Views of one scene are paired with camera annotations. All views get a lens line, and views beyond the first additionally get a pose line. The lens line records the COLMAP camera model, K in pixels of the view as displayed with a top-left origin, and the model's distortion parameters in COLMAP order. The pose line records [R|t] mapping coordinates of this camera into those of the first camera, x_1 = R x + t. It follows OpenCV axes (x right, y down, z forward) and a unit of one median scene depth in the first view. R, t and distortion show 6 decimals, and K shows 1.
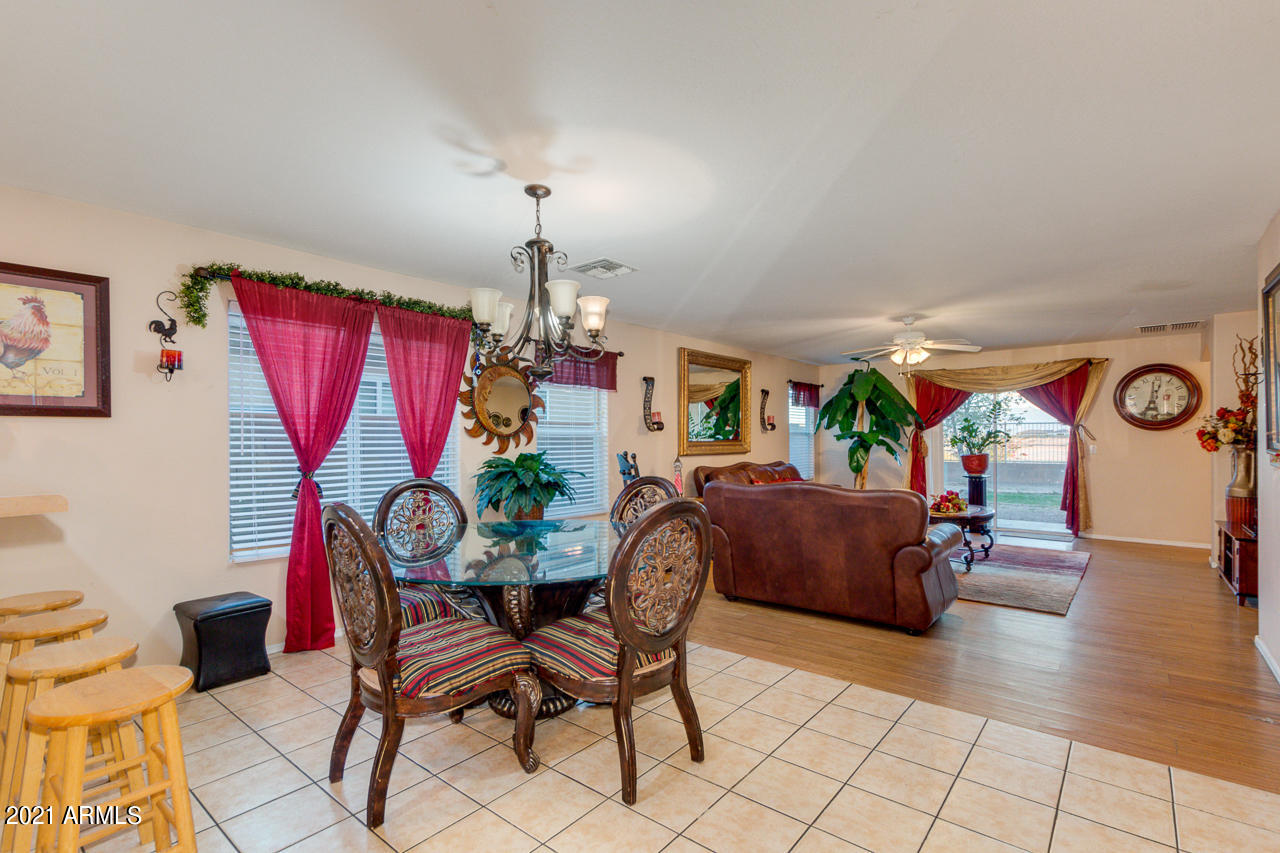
lens RADIAL K [[593.9, 0, 641.5], [0, 593.9, 438.0], [0, 0, 1]] dist [0.003412, -0.000785]
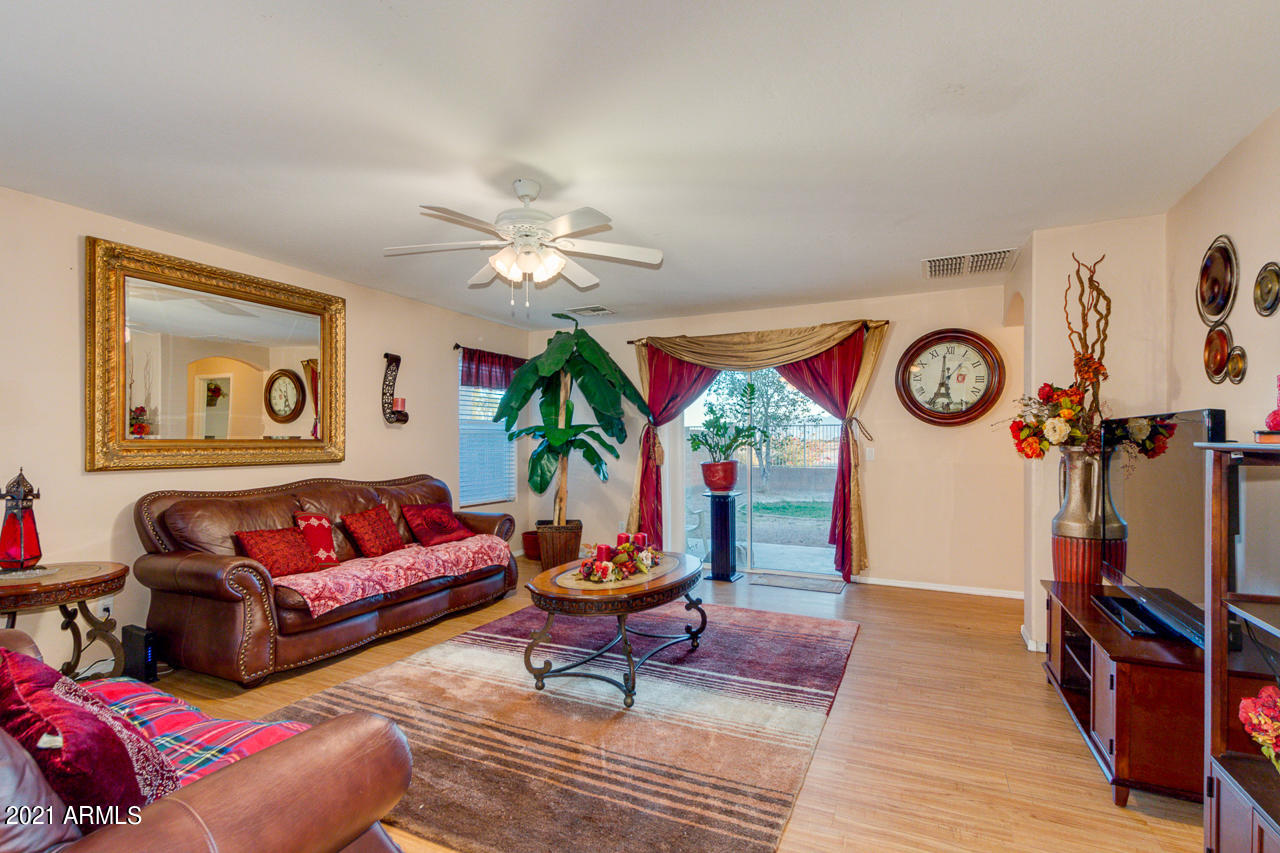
lens RADIAL K [[606.1, 0, 637.7], [0, 606.1, 442.2], [0, 0, 1]] dist [0.001926, 0.000054]
pose [[0.968315, 0.002441, 0.249719, 0.410839], [-0.002770, 0.999996, 0.000966, 0.007269], [-0.249715, -0.001628, 0.968318, 0.492685]]
